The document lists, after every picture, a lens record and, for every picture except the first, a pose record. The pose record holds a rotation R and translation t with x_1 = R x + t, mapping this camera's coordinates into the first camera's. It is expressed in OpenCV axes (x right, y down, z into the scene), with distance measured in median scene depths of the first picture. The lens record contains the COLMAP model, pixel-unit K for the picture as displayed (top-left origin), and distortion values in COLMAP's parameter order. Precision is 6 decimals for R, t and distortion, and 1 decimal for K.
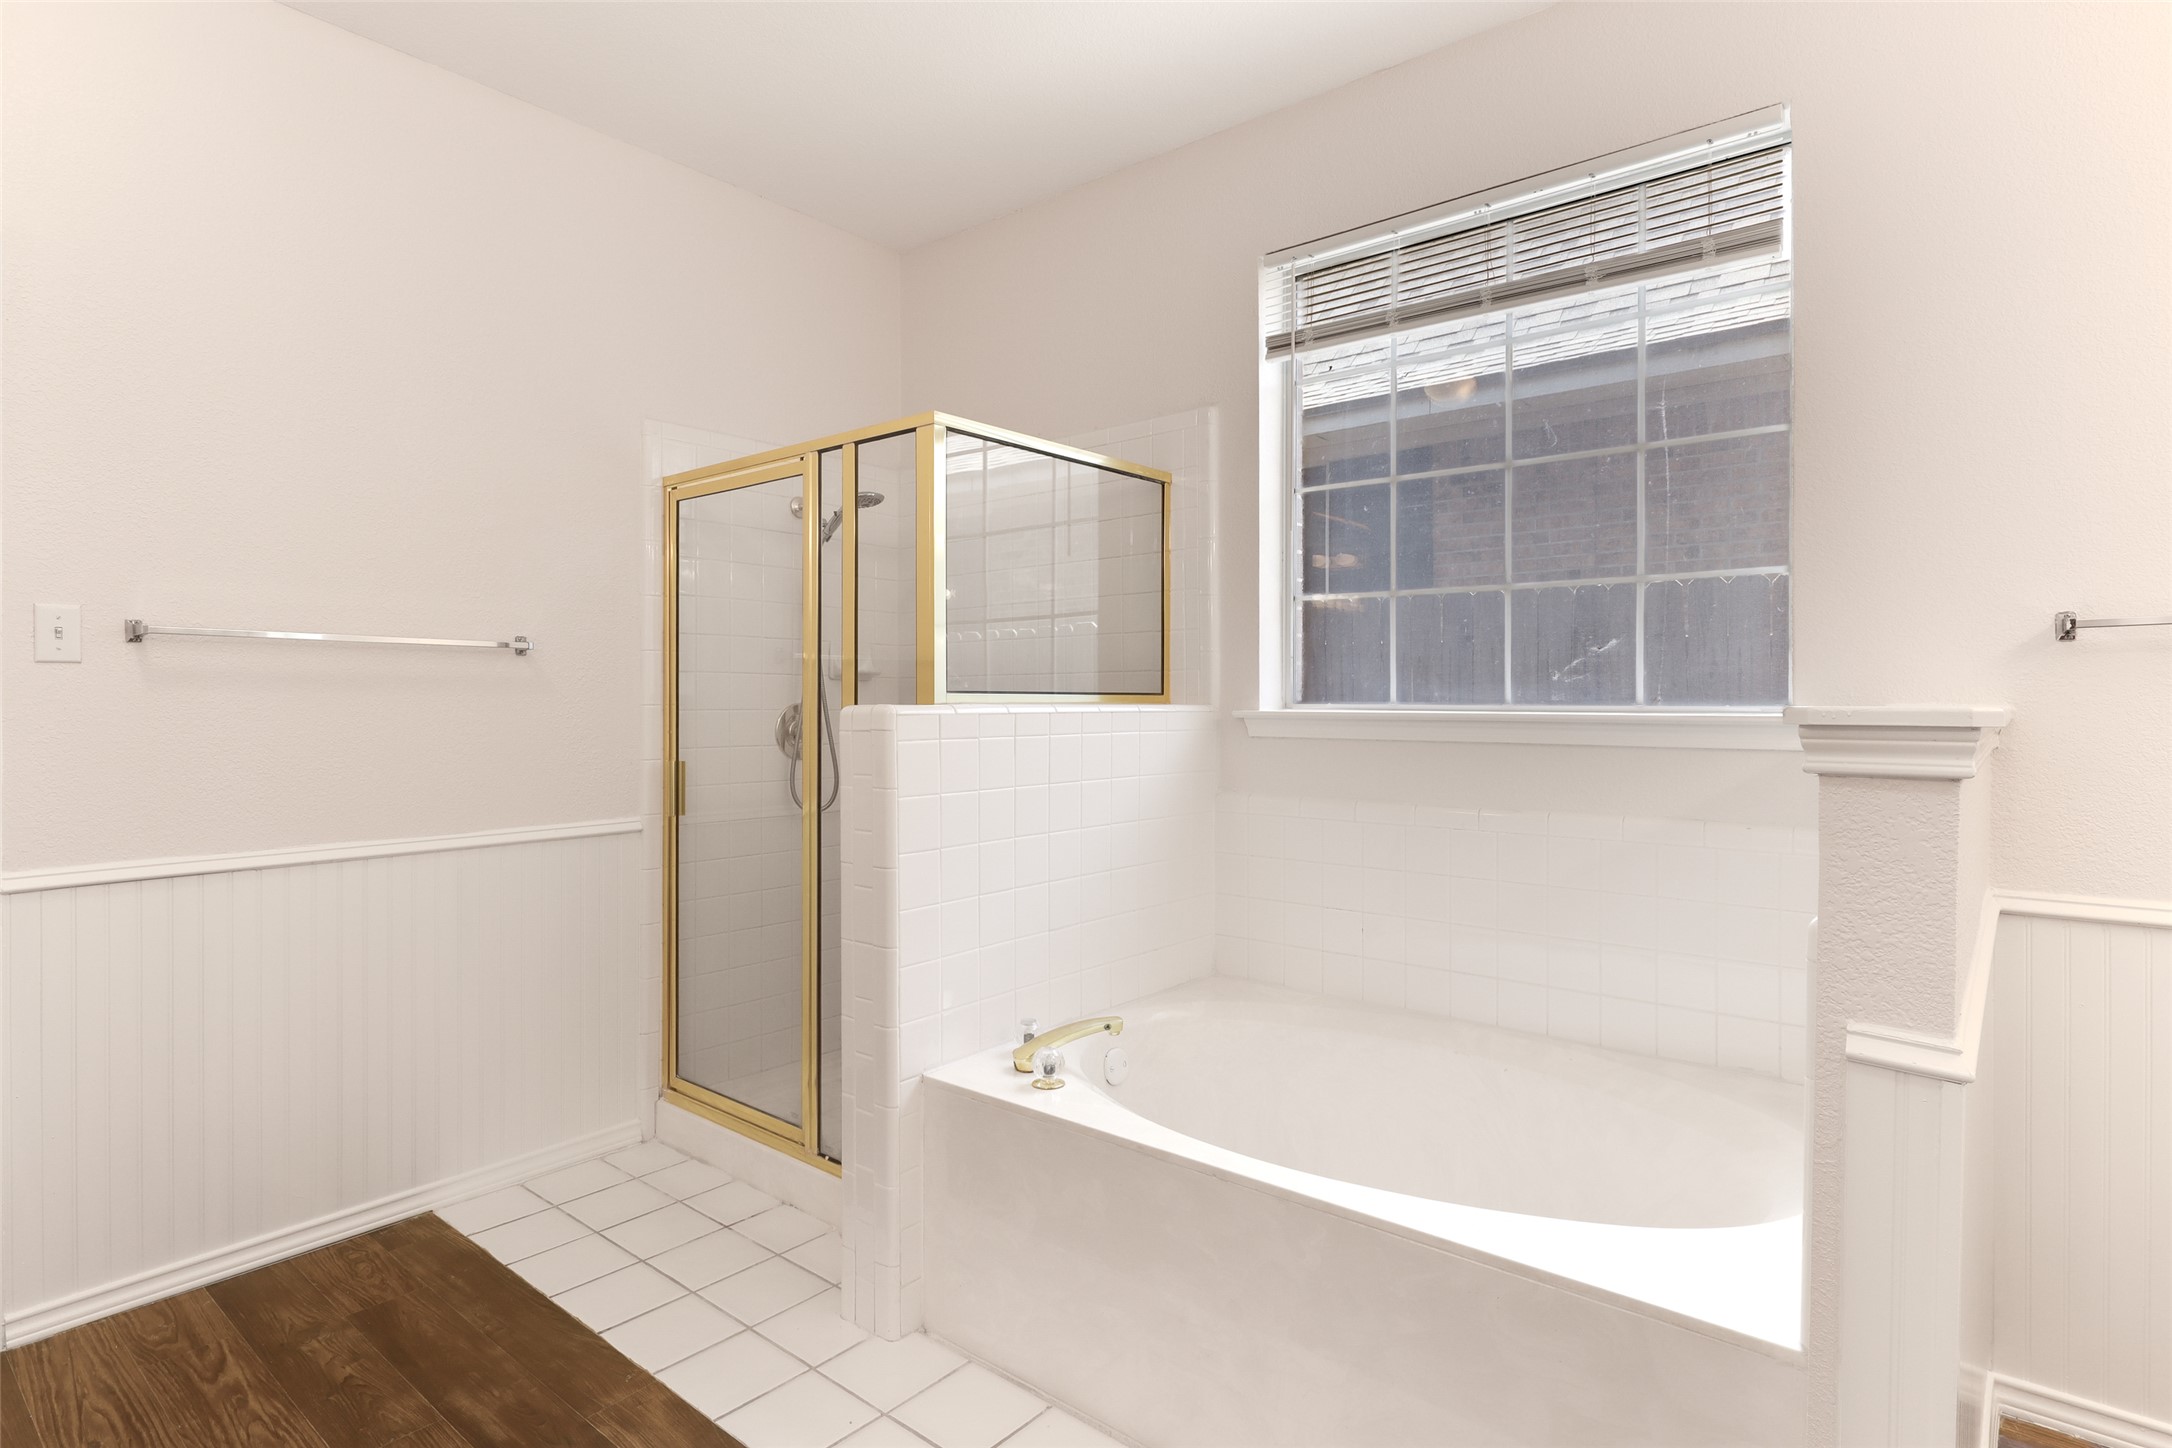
lens RADIAL K [[1120.9, 0, 1090.0], [0, 1120.9, 716.3], [0, 0, 1]] dist [0.006325, 0.000432]
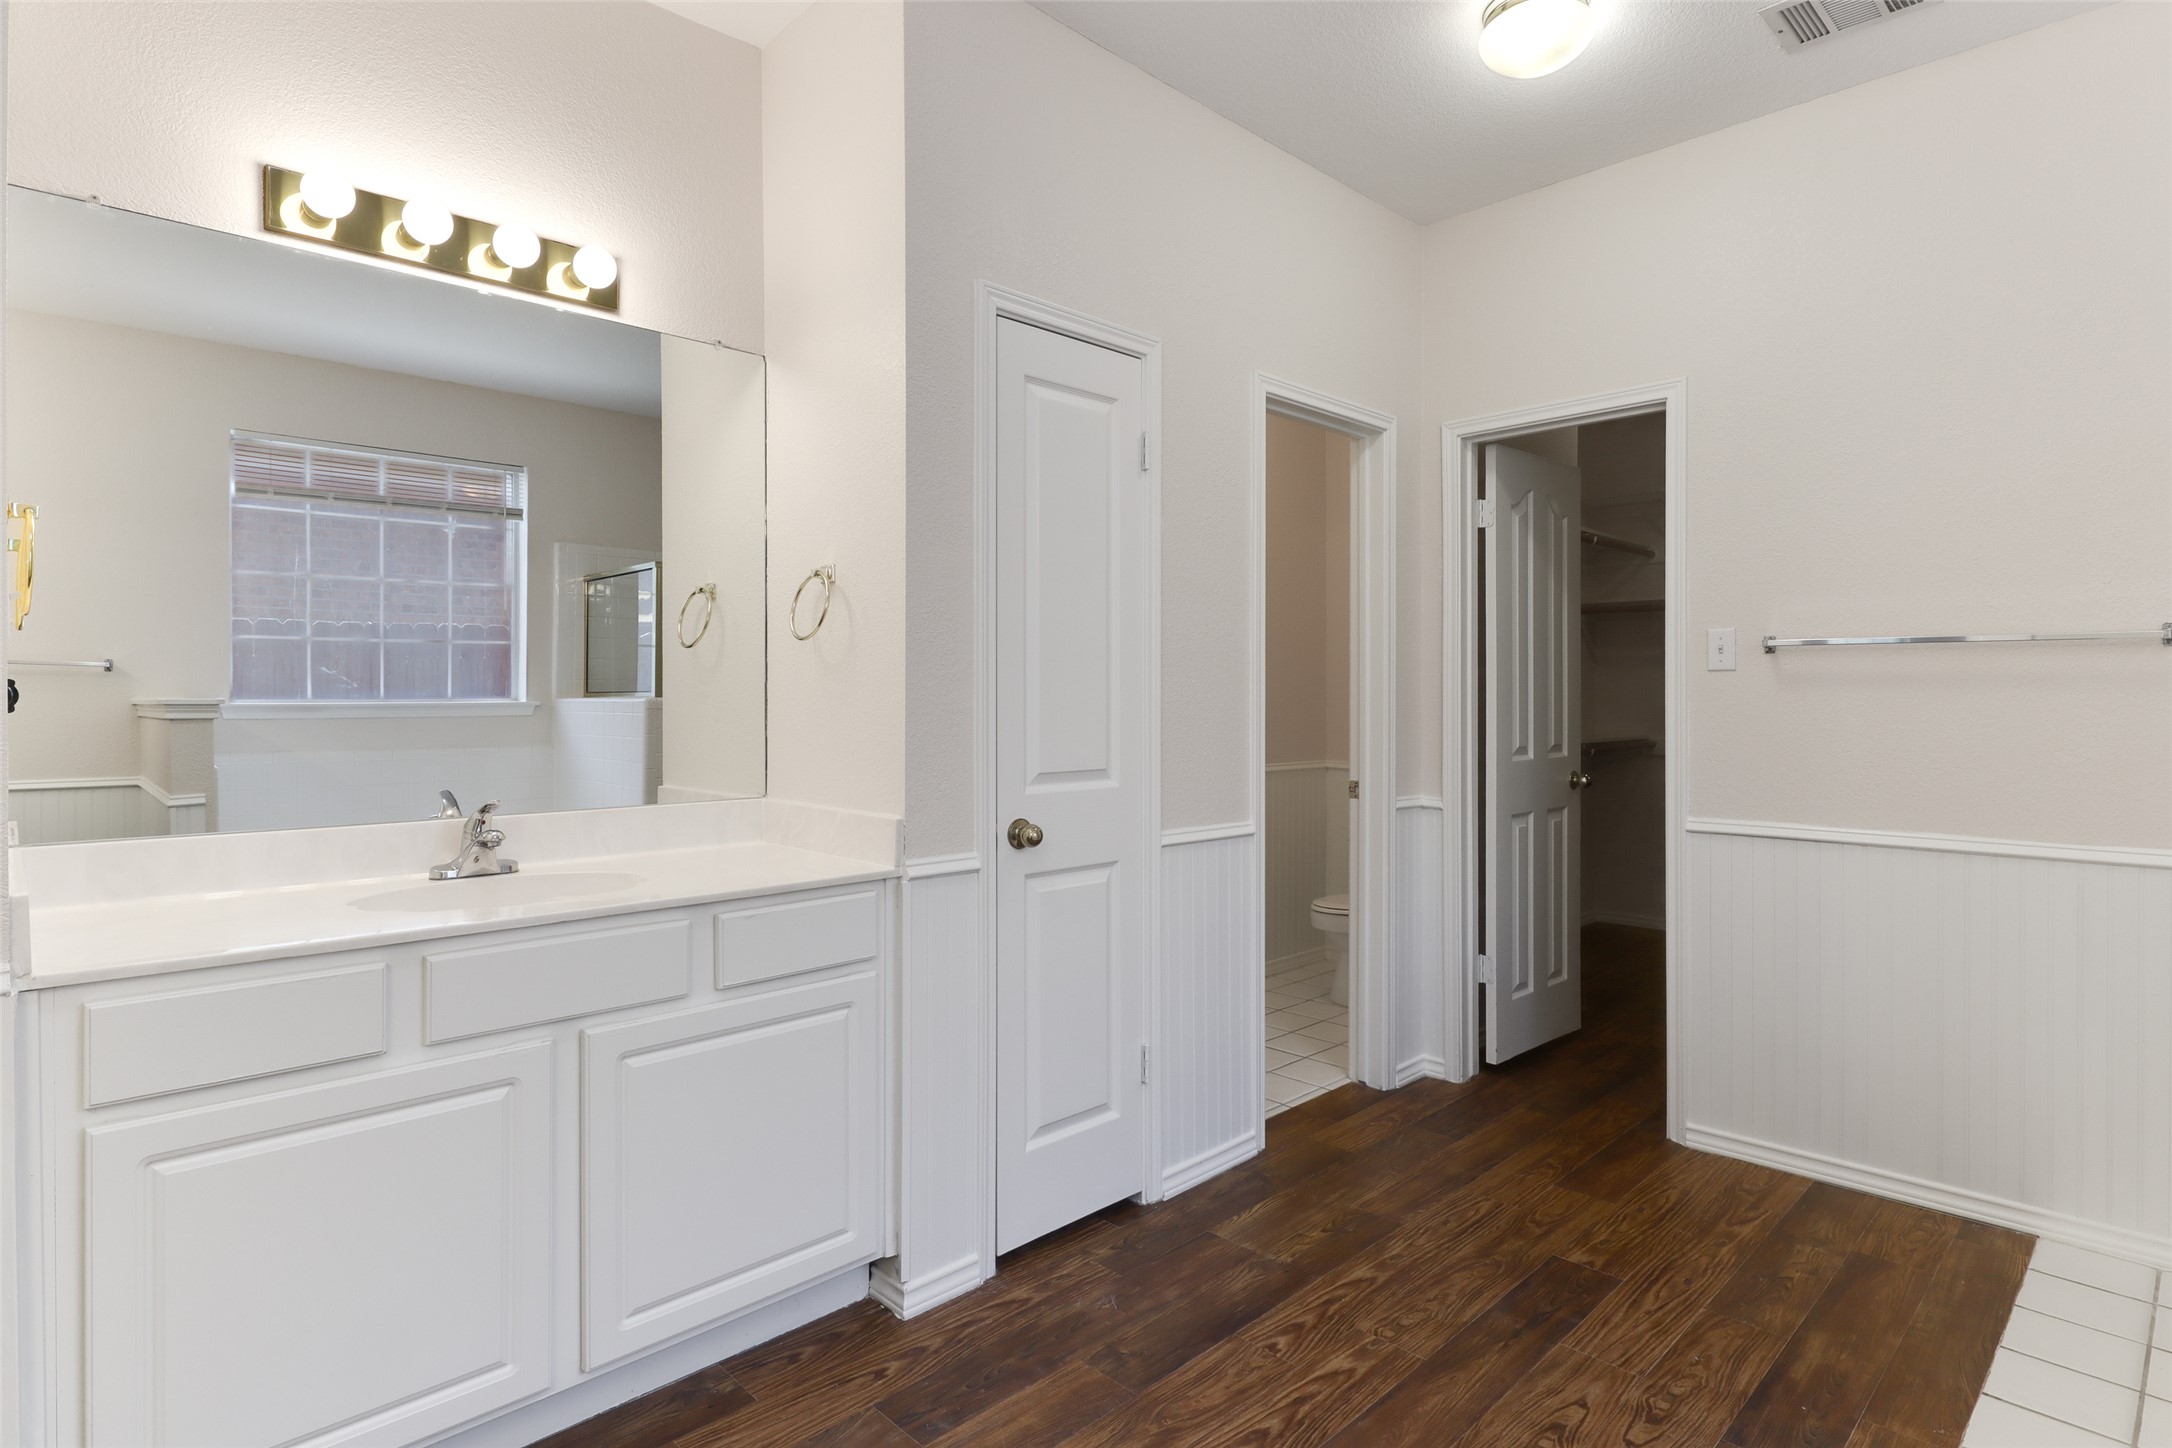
lens RADIAL K [[1120.9, 0, 1089.7], [0, 1120.9, 712.7], [0, 0, 1]] dist [0.006325, 0.000432]
pose [[-0.102479, 0.007605, -0.994706, 0.513786], [-0.008370, 0.999929, 0.008507, -0.001675], [0.994700, 0.009197, -0.102408, 0.355010]]
